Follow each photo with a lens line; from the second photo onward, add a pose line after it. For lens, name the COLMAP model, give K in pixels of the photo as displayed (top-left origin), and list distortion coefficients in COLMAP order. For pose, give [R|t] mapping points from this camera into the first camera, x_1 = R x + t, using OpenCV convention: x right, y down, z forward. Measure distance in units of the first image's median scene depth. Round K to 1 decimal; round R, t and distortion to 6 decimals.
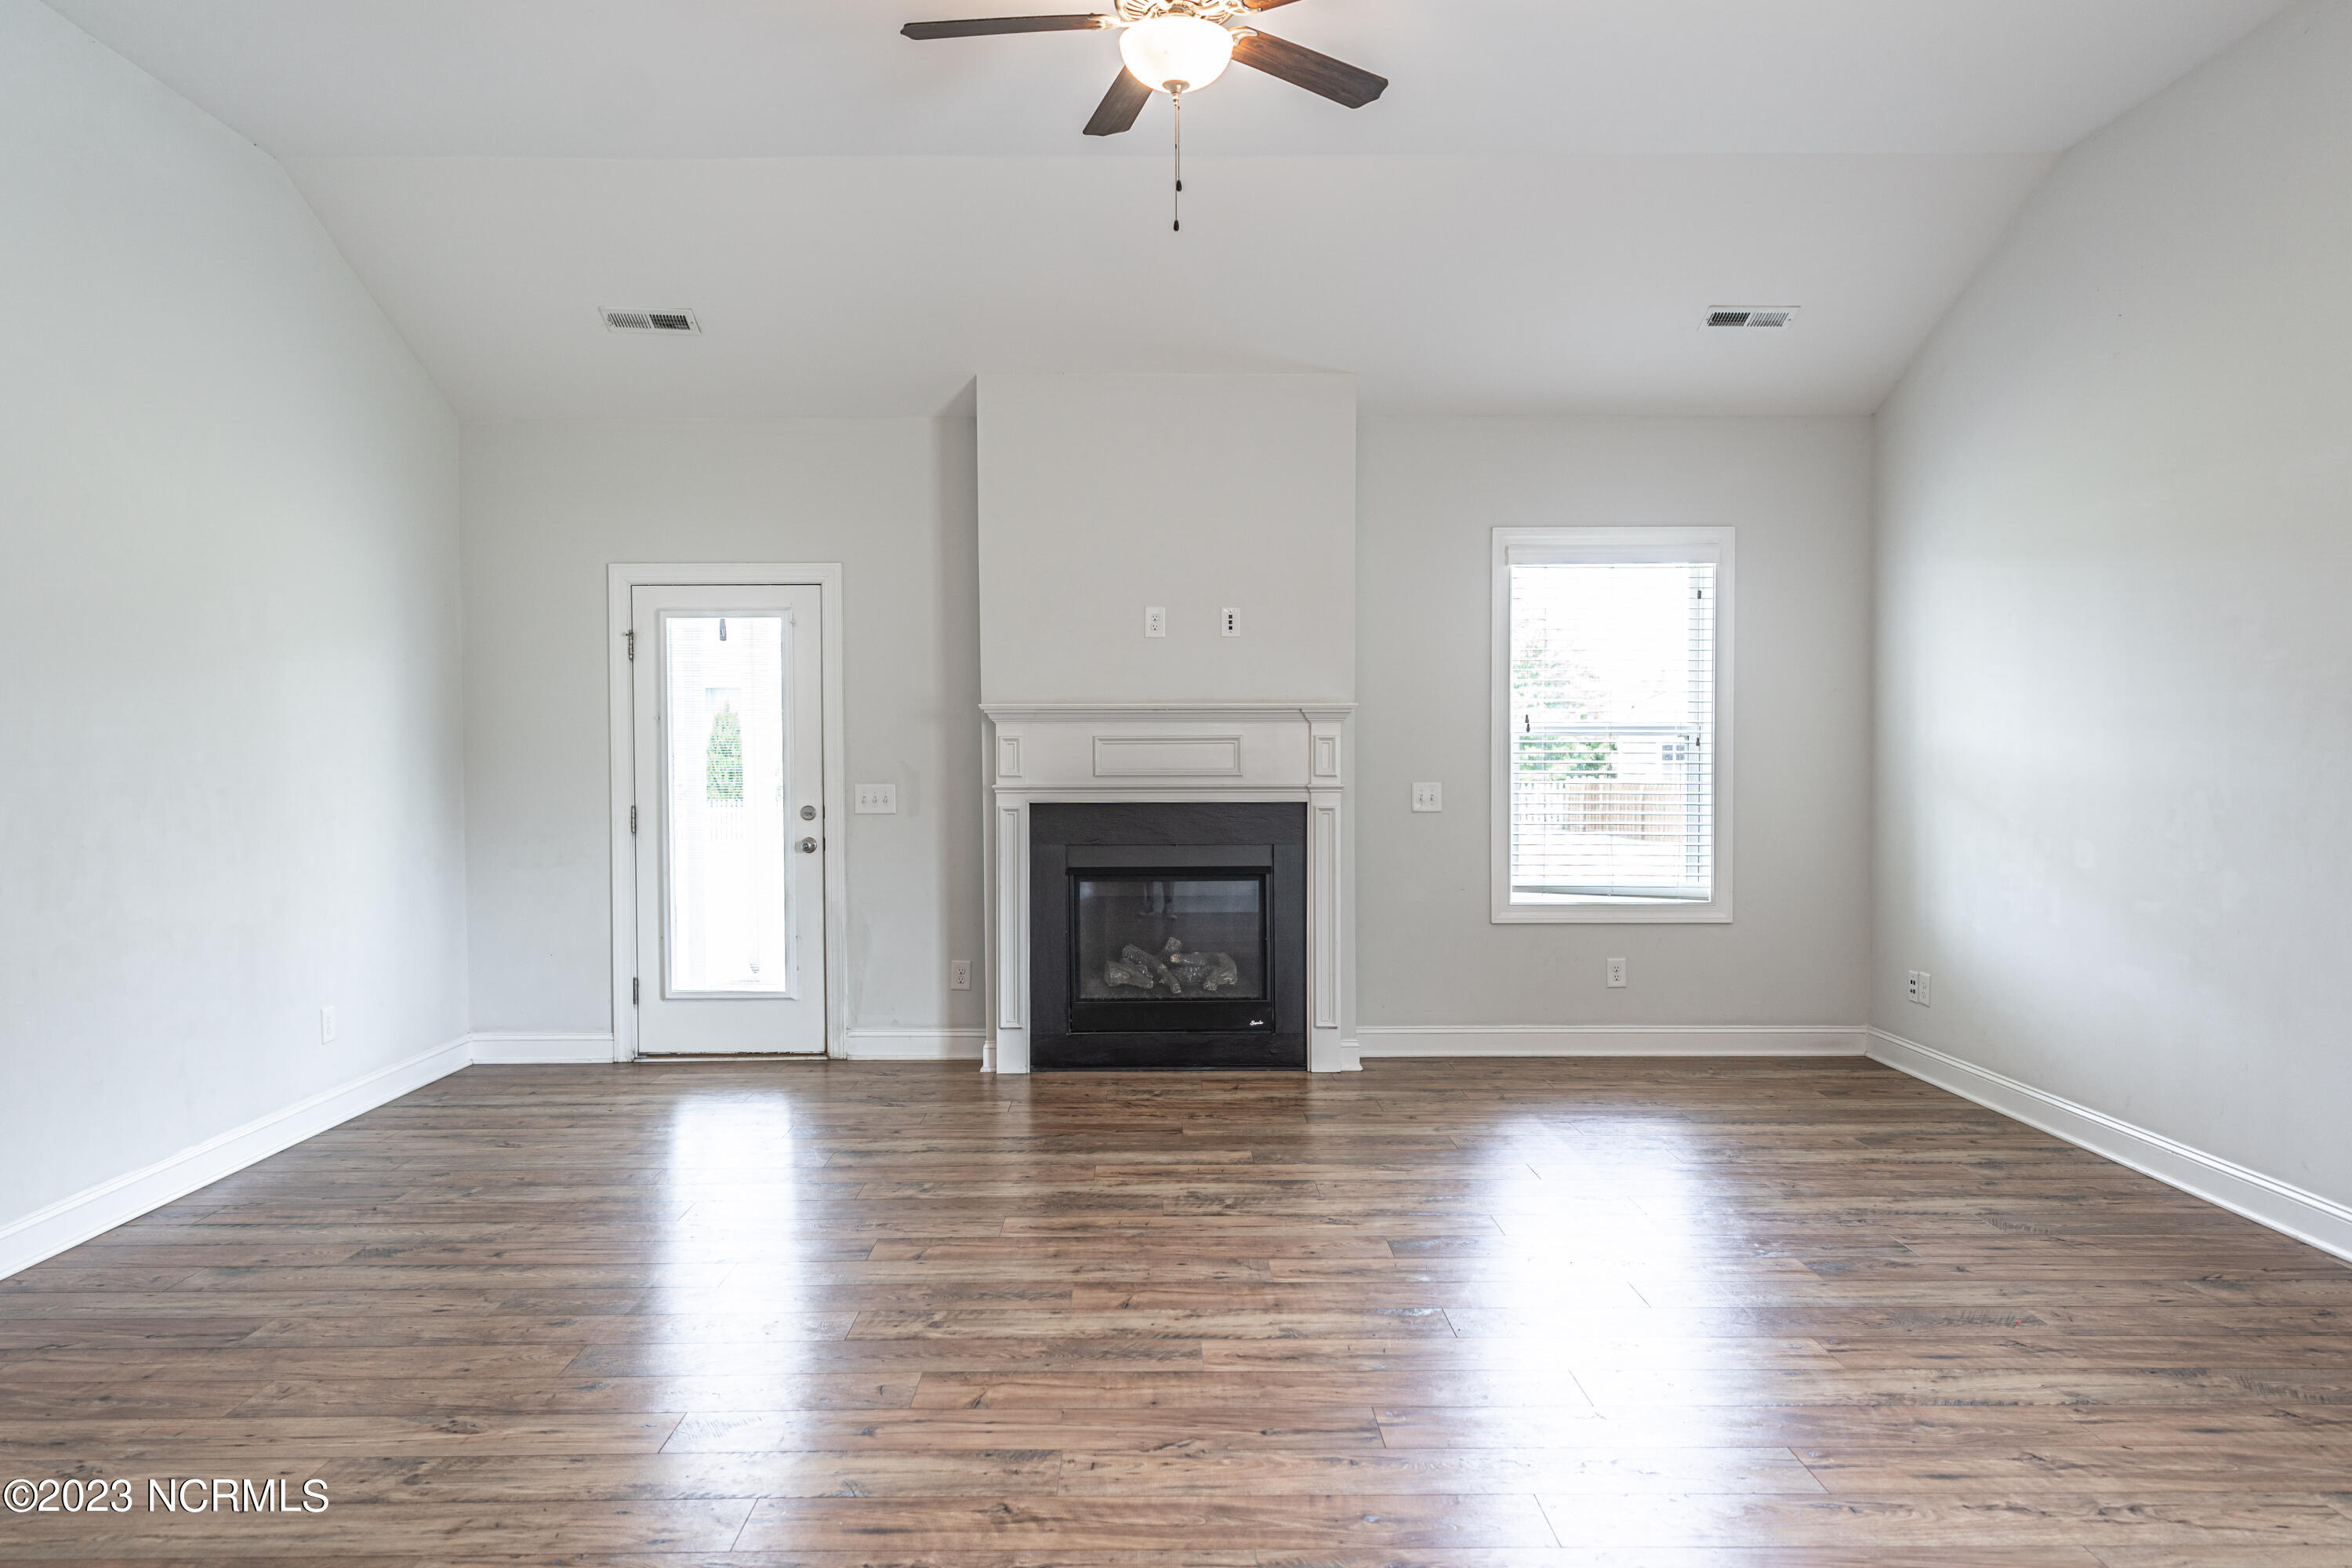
lens RADIAL K [[1600.4, 0, 1172.9], [0, 1600.4, 782.7], [0, 0, 1]] dist [0.008621, 0.002353]
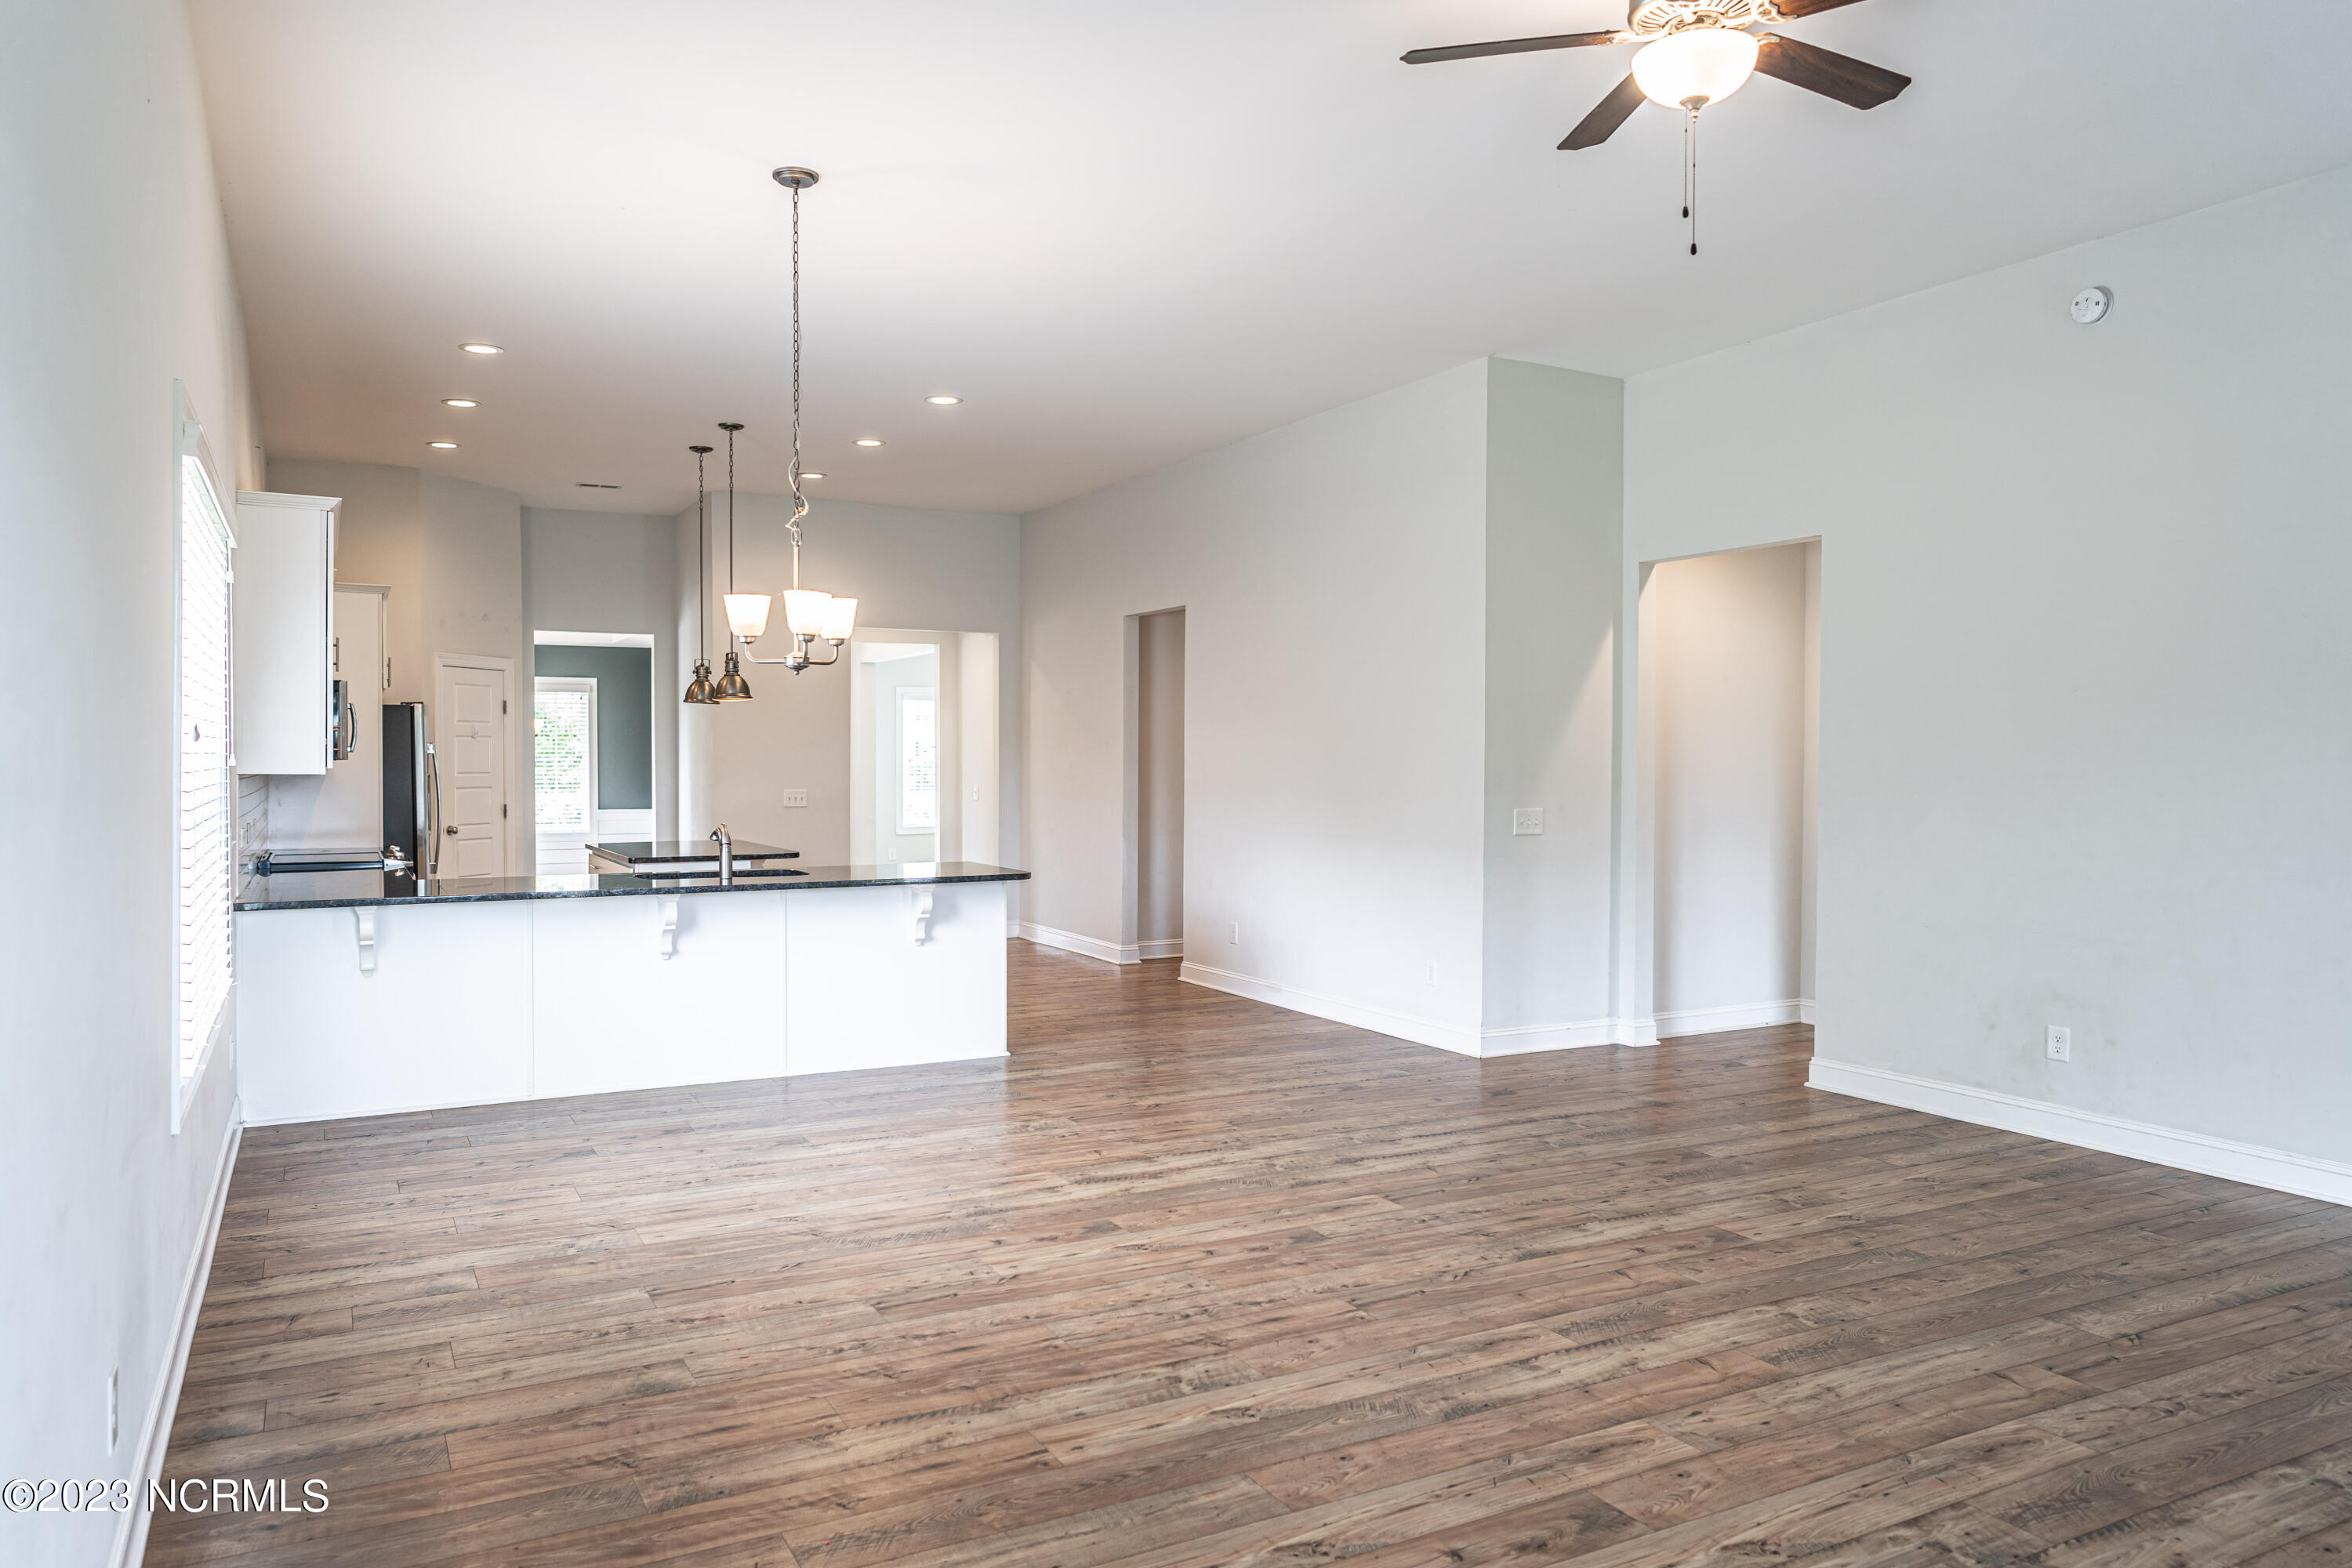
lens RADIAL K [[1600.4, 0, 1174.6], [0, 1600.4, 779.0], [0, 0, 1]] dist [0.008621, 0.002353]
pose [[-0.886209, 0.007872, -0.463218, 0.653093], [-0.008747, 0.999393, 0.033718, -0.058989], [0.463202, 0.033933, -0.885603, 1.563035]]
